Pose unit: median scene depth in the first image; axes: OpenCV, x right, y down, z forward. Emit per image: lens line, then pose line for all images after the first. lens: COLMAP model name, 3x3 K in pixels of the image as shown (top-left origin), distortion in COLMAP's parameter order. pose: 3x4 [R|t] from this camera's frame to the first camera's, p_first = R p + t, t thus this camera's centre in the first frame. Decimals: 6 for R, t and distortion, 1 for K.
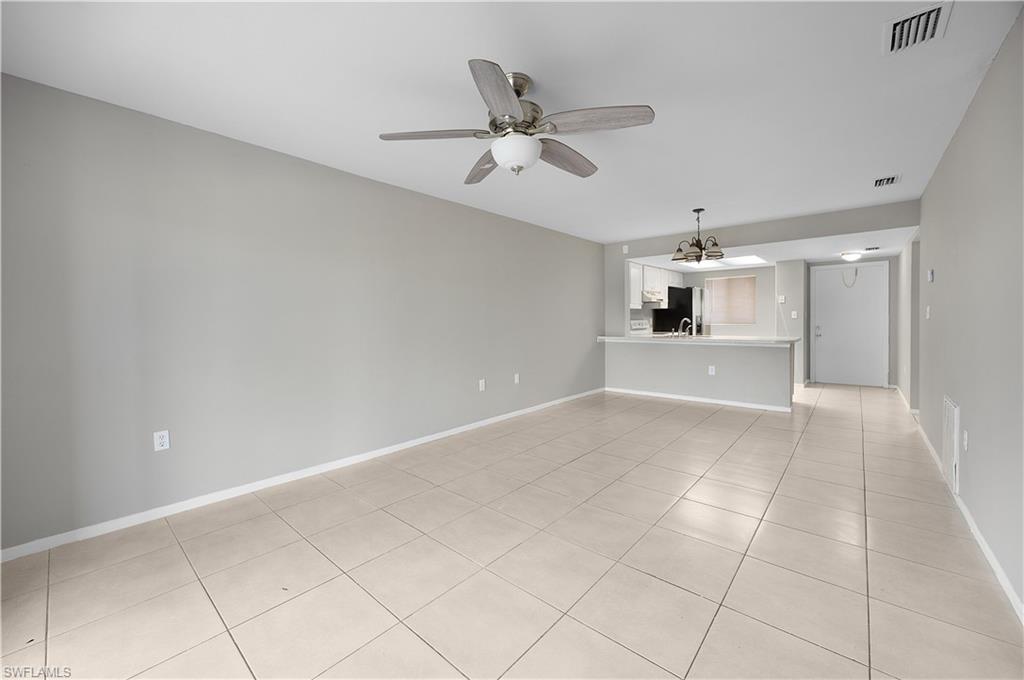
lens RADIAL K [[398.1, 0, 514.2], [0, 398.1, 332.5], [0, 0, 1]] dist [-0.000373, 0.000008]
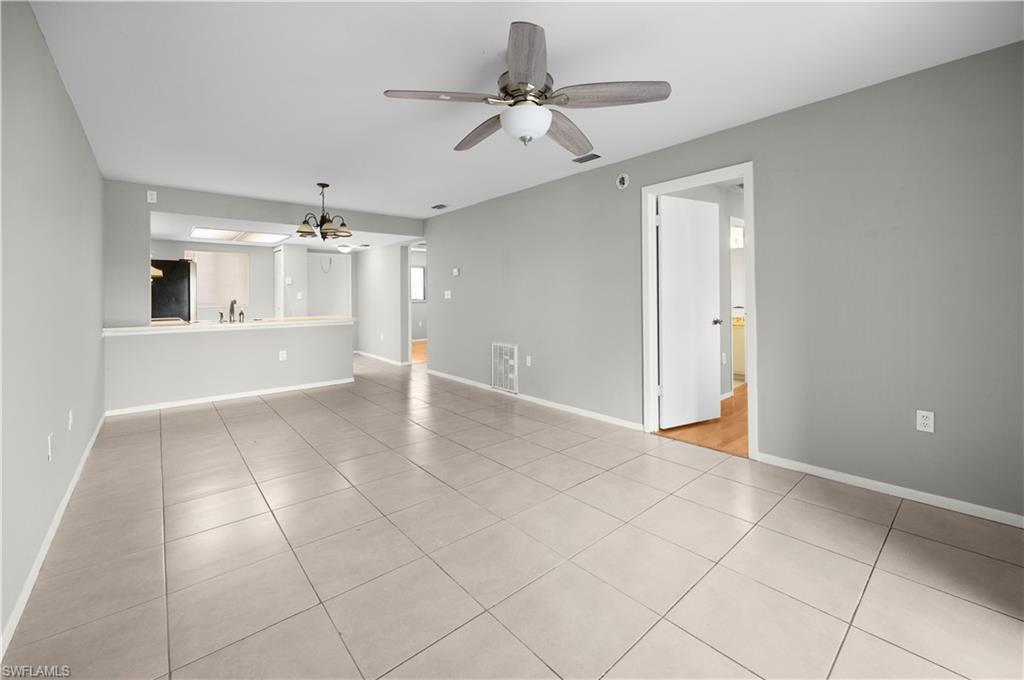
lens RADIAL K [[415.7, 0, 512.2], [0, 415.7, 298.4], [0, 0, 1]] dist [-0.000422, -0.000043]
pose [[0.147393, 0.004573, 0.989068, -0.310808], [0.039039, 0.999183, -0.010437, -0.004718], [-0.988307, 0.040150, 0.147094, 0.281573]]
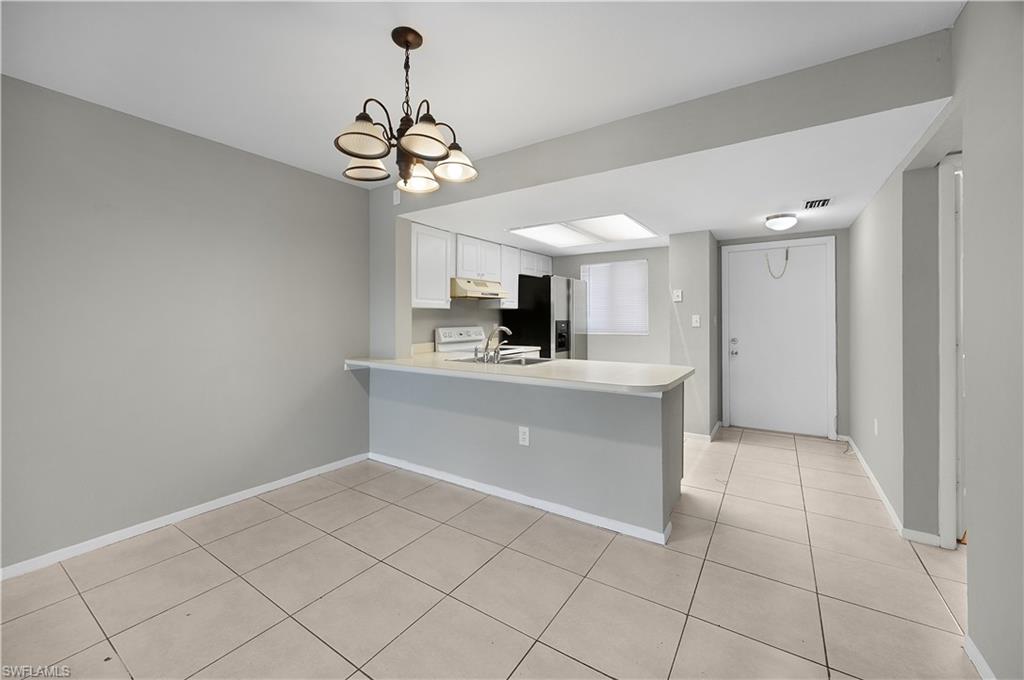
lens RADIAL K [[400.4, 0, 511.6], [0, 400.4, 323.1], [0, 0, 1]] dist [-0.000896, -0.000052]
pose [[0.992516, 0.006606, 0.121938, 0.352937], [-0.004002, 0.999759, -0.021581, -0.027448], [-0.122052, 0.020931, 0.992303, 0.430769]]
